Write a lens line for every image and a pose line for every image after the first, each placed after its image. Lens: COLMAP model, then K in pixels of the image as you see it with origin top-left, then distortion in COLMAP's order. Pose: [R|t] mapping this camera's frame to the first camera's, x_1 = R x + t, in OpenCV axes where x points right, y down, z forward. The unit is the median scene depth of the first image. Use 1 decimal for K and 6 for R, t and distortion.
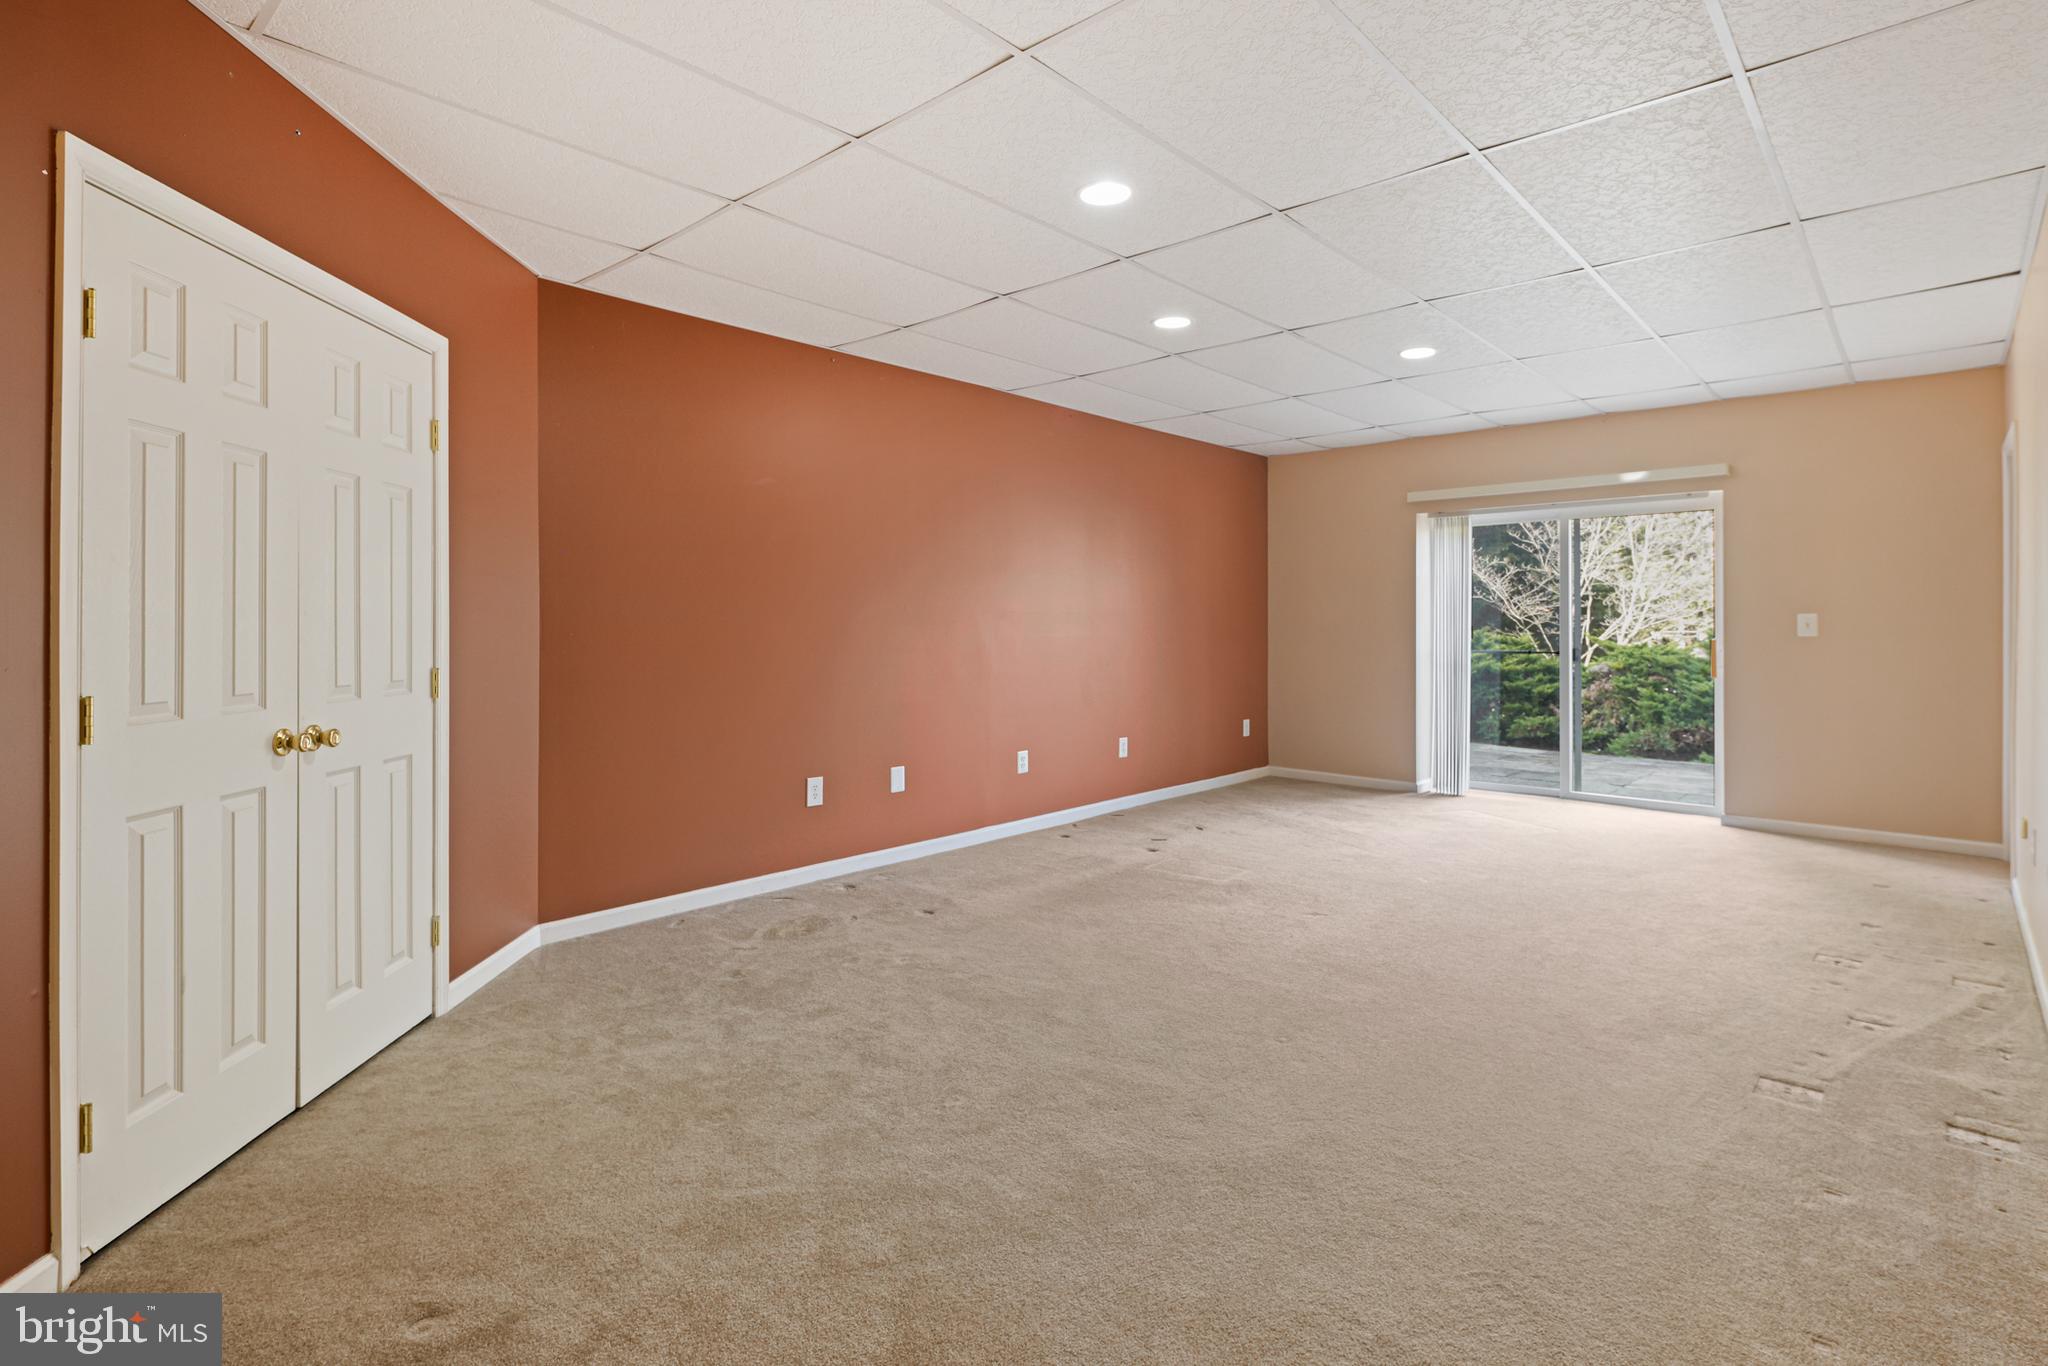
lens RADIAL K [[994.3, 0, 1015.2], [0, 994.3, 644.8], [0, 0, 1]] dist [0.003622, -0.005303]
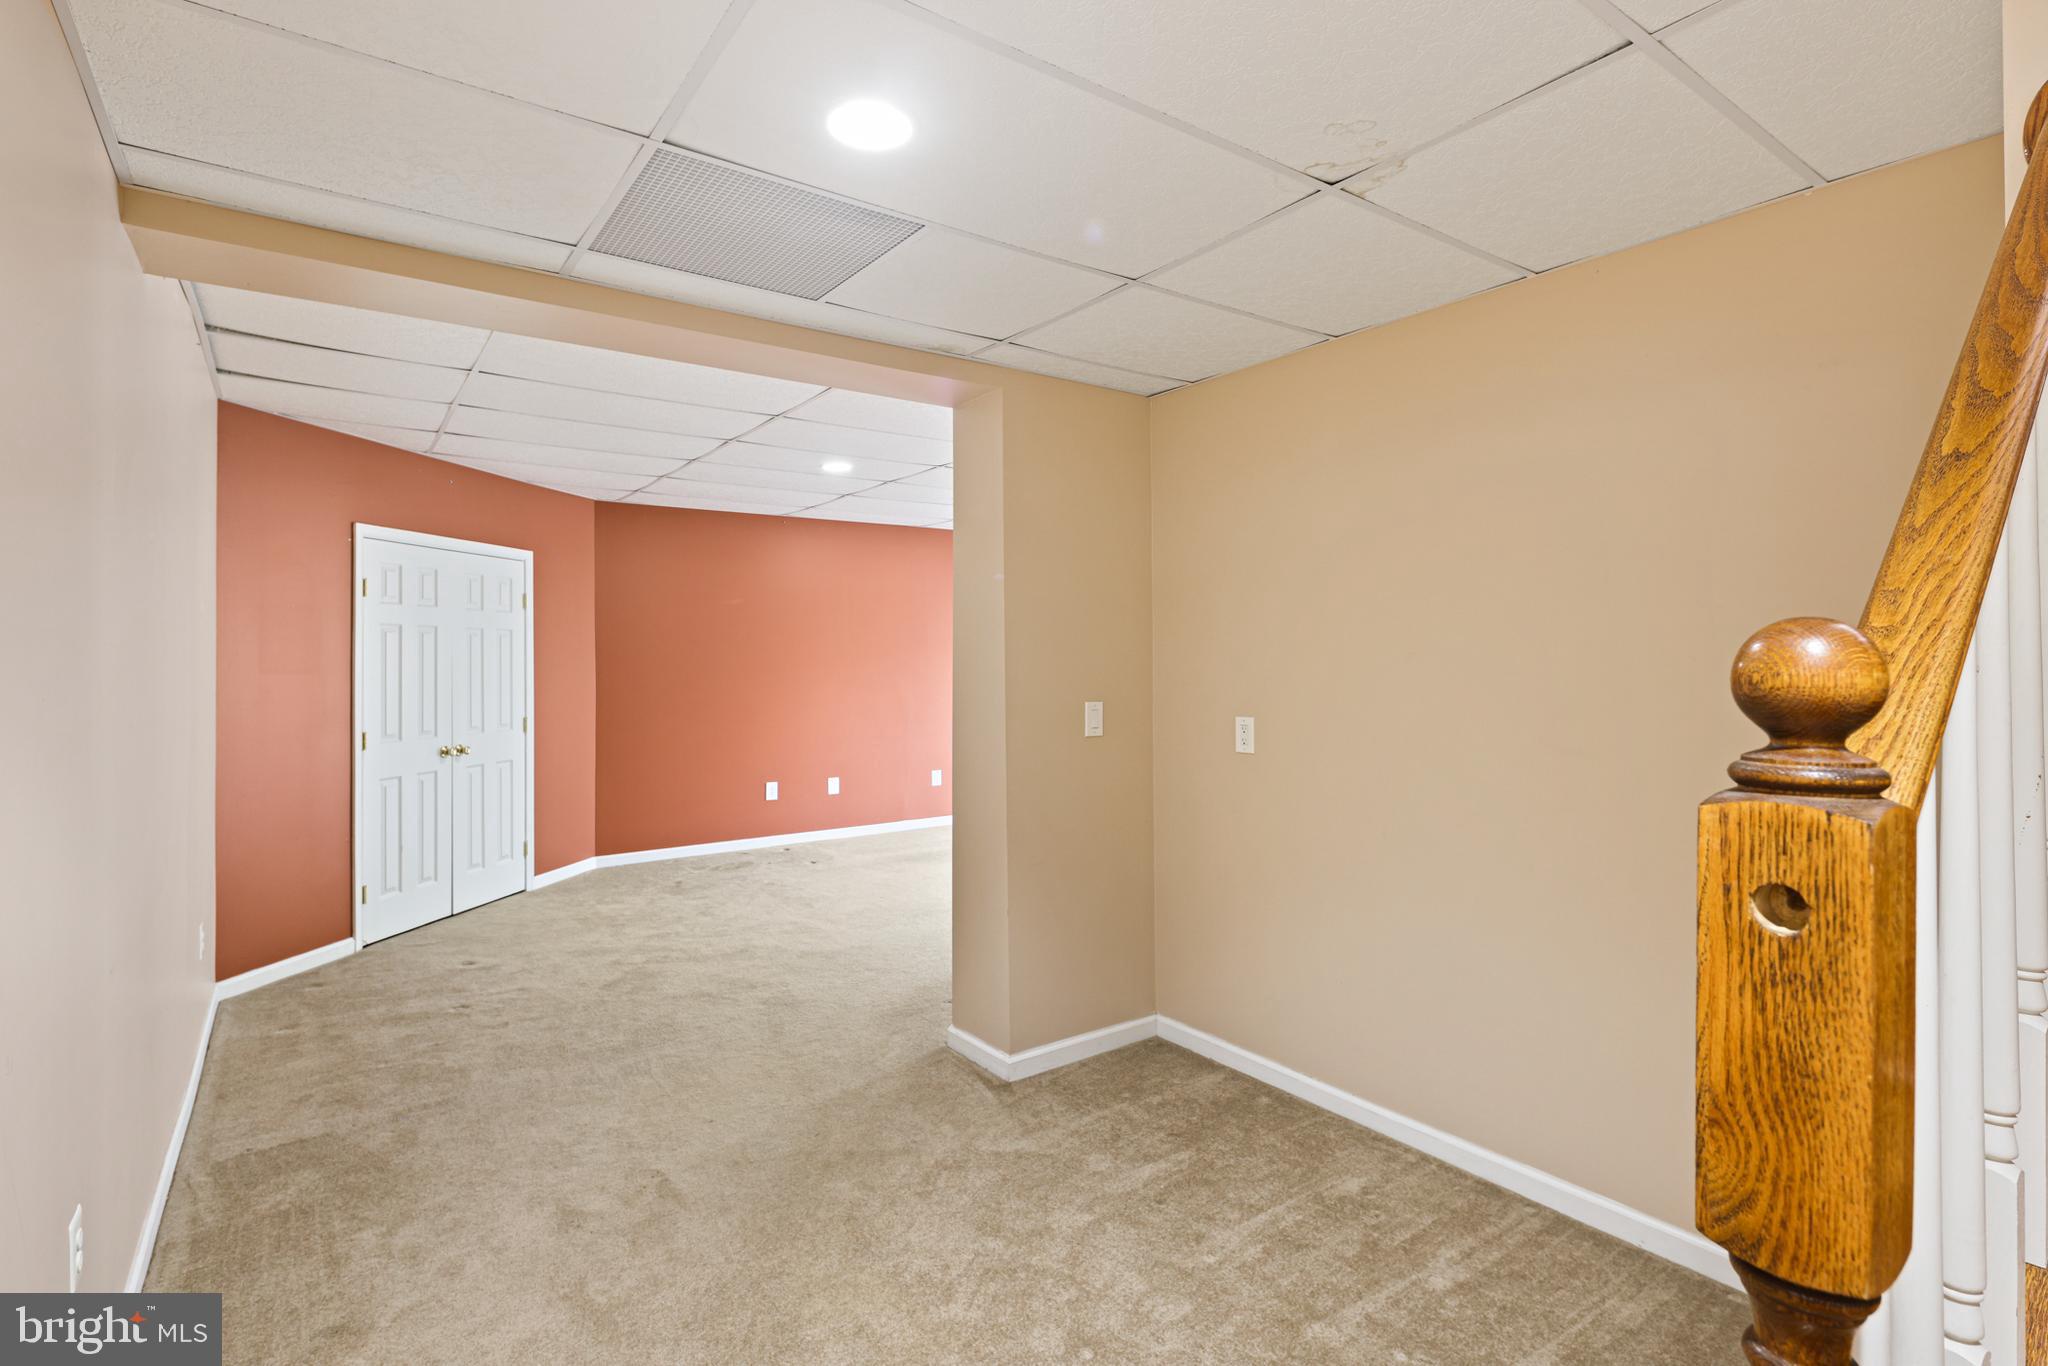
lens RADIAL K [[977.5, 0, 1024.0], [0, 977.5, 683.0], [0, 0, 1]] dist [-0.014396, 0.008505]
pose [[0.979641, 0.001423, -0.200750, 0.981242], [-0.000438, 0.999988, 0.004948, -0.069538], [0.200755, -0.004759, 0.979630, -0.890786]]
